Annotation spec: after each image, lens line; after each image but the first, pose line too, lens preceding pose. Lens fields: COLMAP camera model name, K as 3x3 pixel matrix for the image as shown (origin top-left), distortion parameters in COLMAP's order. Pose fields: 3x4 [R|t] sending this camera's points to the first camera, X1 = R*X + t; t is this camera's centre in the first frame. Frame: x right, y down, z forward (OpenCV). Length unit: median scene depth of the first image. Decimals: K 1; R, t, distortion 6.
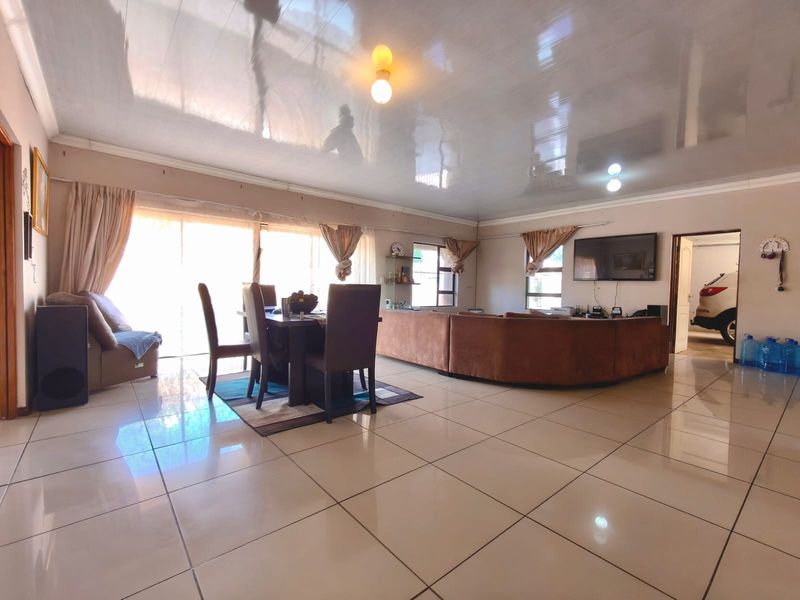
lens RADIAL K [[359.4, 0, 400.0], [0, 359.4, 300.0], [0, 0, 1]] dist [0.001025, 0.000757]
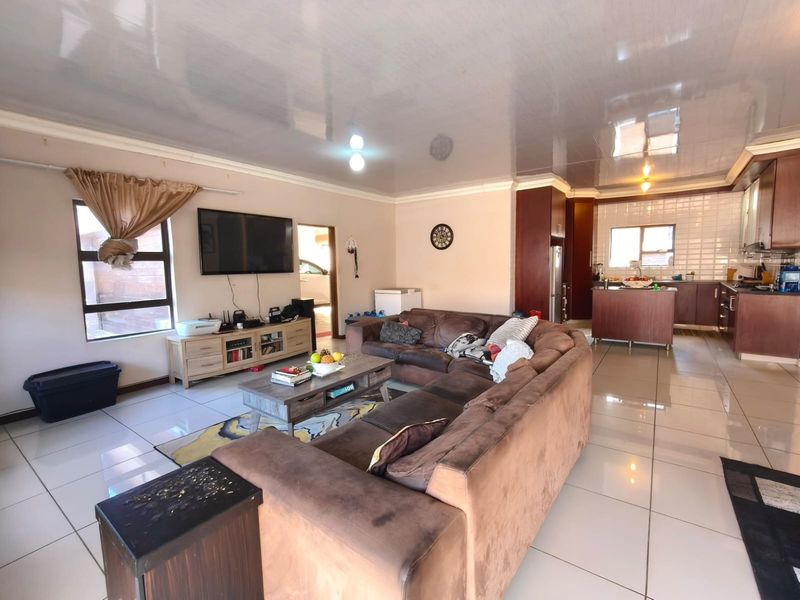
lens RADIAL K [[359.4, 0, 400.0], [0, 359.4, 300.0], [0, 0, 1]] dist [0.001025, 0.000757]
pose [[-0.233408, -0.108468, 0.966310, -0.234070], [0.049051, 0.991180, 0.123108, -0.081746], [-0.971141, 0.076133, -0.226029, 0.939132]]
